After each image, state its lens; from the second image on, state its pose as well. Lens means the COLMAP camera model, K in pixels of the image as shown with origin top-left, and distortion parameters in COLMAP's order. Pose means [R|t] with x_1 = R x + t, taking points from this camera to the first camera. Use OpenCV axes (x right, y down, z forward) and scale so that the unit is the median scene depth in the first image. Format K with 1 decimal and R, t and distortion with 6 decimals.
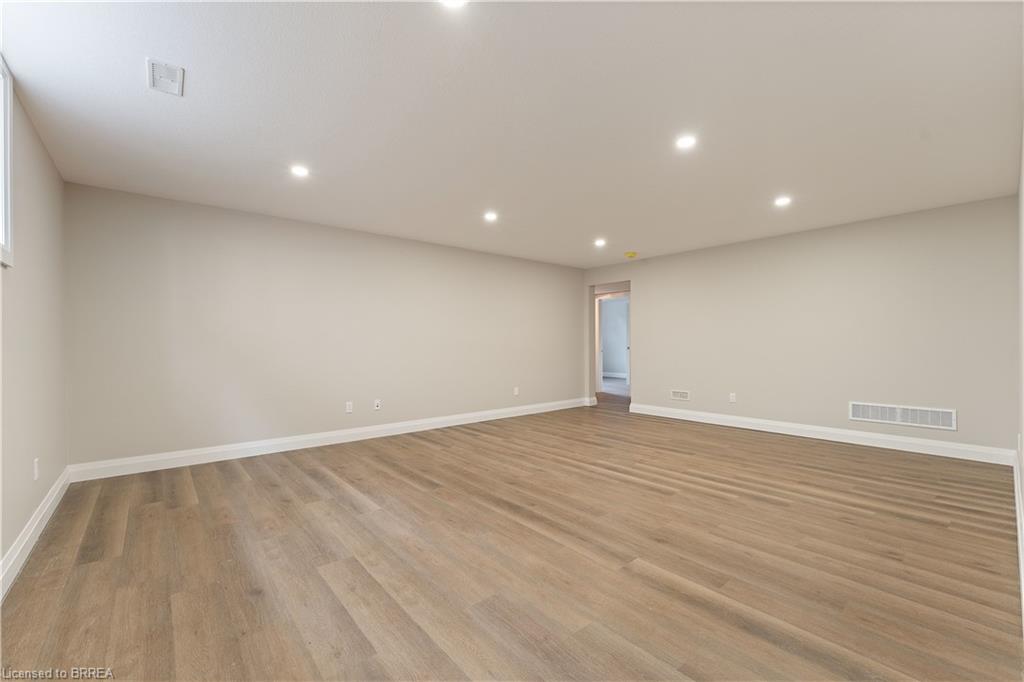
lens RADIAL K [[424.0, 0, 511.5], [0, 424.0, 341.7], [0, 0, 1]] dist [-0.006426, 0.000911]
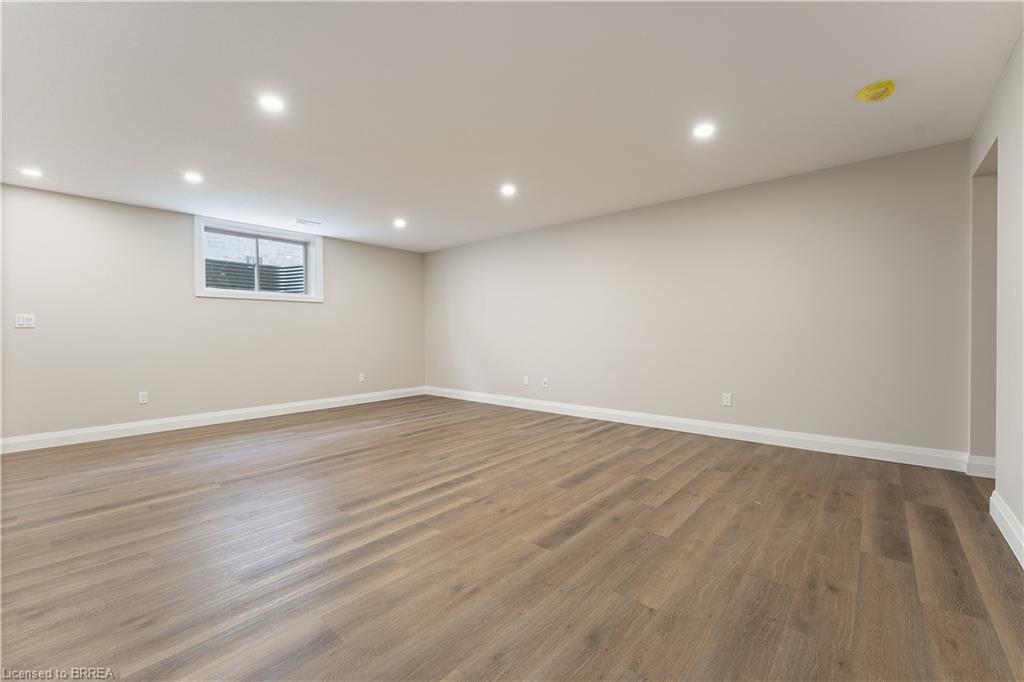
lens RADIAL K [[424.0, 0, 506.6], [0, 424.0, 335.3], [0, 0, 1]] dist [-0.006426, 0.000911]
pose [[0.140935, 0.007510, -0.989990, 1.016996], [0.011962, 0.999885, 0.009288, 0.020328], [0.989947, -0.013152, 0.140829, 1.002712]]
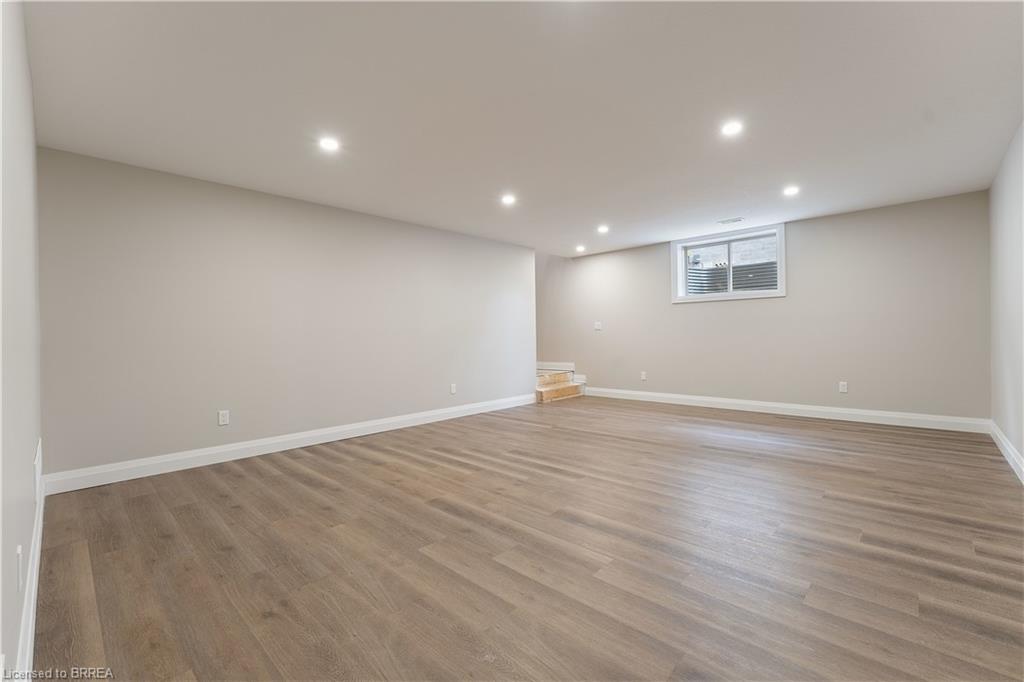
lens RADIAL K [[424.0, 0, 518.4], [0, 424.0, 342.3], [0, 0, 1]] dist [-0.006426, 0.000911]
pose [[-0.992273, 0.021304, -0.122228, 0.418993], [0.019674, 0.999701, 0.014524, 0.020218], [0.122501, 0.012007, -0.992396, 1.858679]]
